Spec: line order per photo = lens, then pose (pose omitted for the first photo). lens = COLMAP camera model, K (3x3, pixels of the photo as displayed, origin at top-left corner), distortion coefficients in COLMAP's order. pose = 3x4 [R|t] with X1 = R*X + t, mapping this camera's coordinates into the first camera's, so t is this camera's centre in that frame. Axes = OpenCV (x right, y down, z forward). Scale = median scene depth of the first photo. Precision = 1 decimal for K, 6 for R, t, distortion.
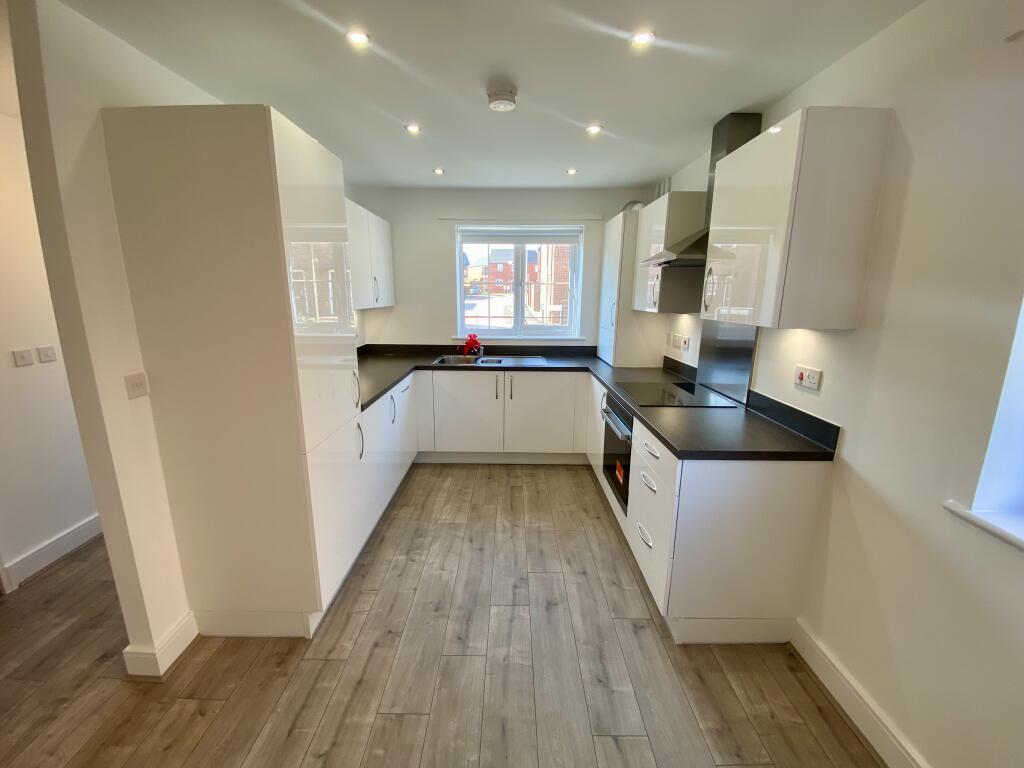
lens RADIAL K [[419.3, 0, 508.8], [0, 419.3, 380.0], [0, 0, 1]] dist [-0.004904, -0.010332]
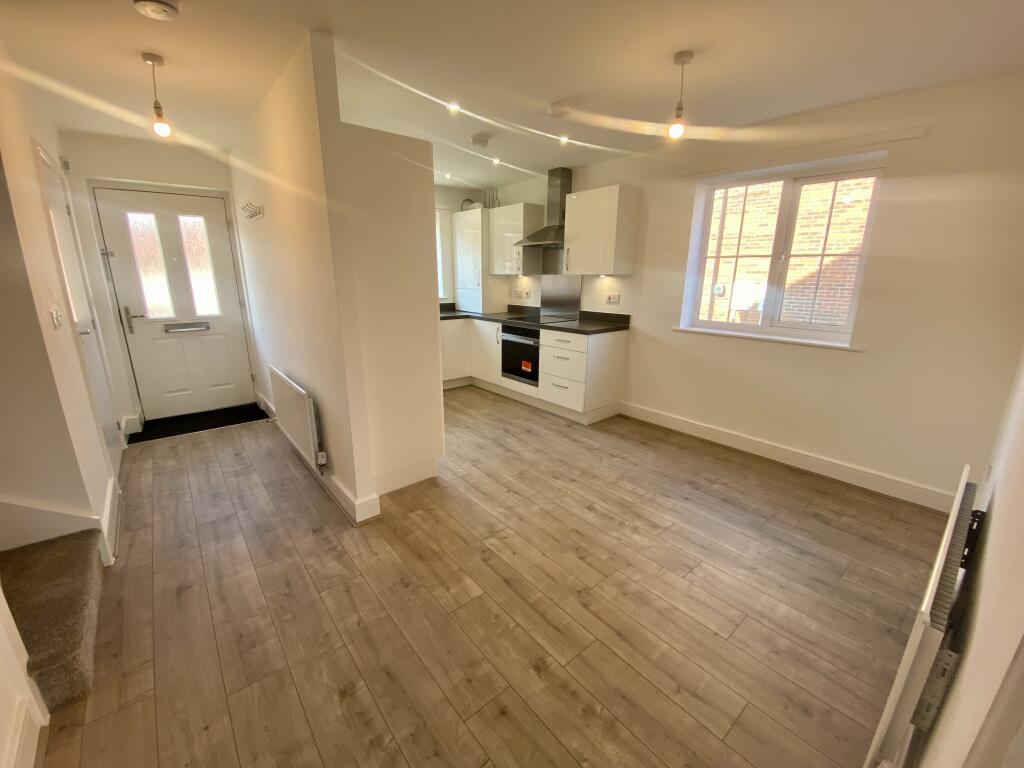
lens RADIAL K [[419.3, 0, 511.4], [0, 419.3, 380.5], [0, 0, 1]] dist [-0.004904, -0.010332]
pose [[0.768698, -0.169479, 0.616750, -1.246313], [0.139385, 0.985469, 0.097075, 0.141406], [-0.624240, 0.011344, 0.781150, -0.477864]]
